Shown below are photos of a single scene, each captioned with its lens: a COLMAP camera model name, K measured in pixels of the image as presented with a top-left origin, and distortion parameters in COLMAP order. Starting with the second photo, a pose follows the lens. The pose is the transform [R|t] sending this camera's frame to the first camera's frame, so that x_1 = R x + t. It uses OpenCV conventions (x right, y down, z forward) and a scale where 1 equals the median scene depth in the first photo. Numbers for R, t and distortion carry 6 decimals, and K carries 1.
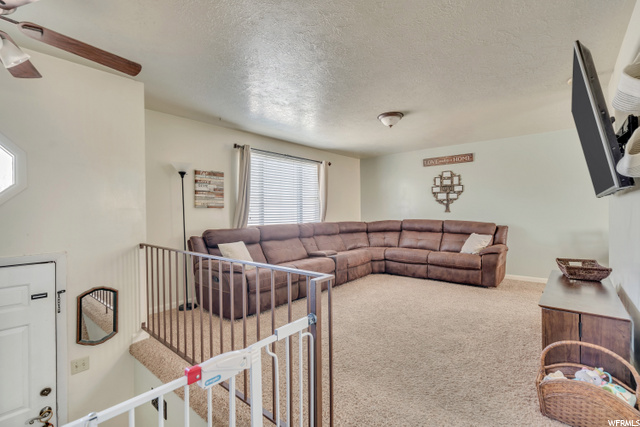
lens RADIAL K [[289.7, 0, 318.9], [0, 289.7, 212.7], [0, 0, 1]] dist [-0.003206, -0.000118]
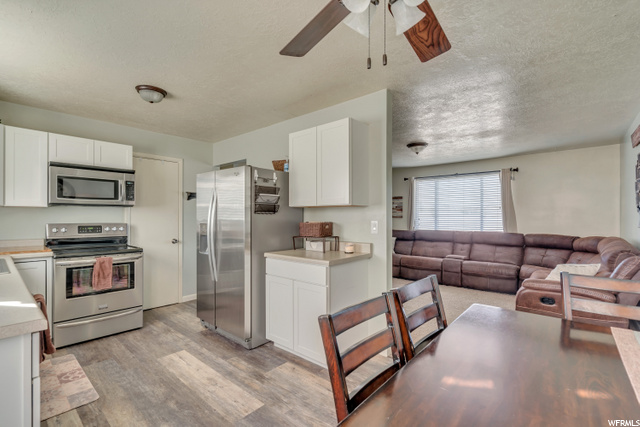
lens RADIAL K [[292.7, 0, 316.7], [0, 292.7, 216.4], [0, 0, 1]] dist [-0.002721, -0.000245]
pose [[-0.015363, 0.004969, -0.999870, 1.368112], [-0.008839, 0.999948, 0.005106, -0.027042], [0.999843, 0.008916, -0.015318, 0.536438]]
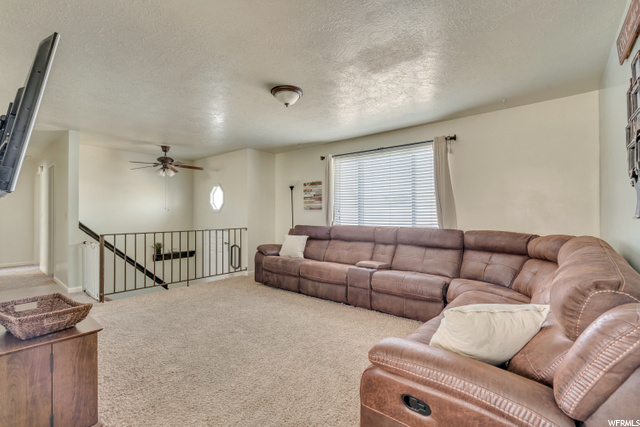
lens RADIAL K [[289.7, 0, 318.9], [0, 289.7, 212.7], [0, 0, 1]] dist [-0.003206, -0.000118]
pose [[0.013818, 0.006324, -0.999885, 0.939505], [-0.004351, 0.999971, 0.006265, -0.008997], [0.999895, 0.004264, 0.013845, 0.976372]]
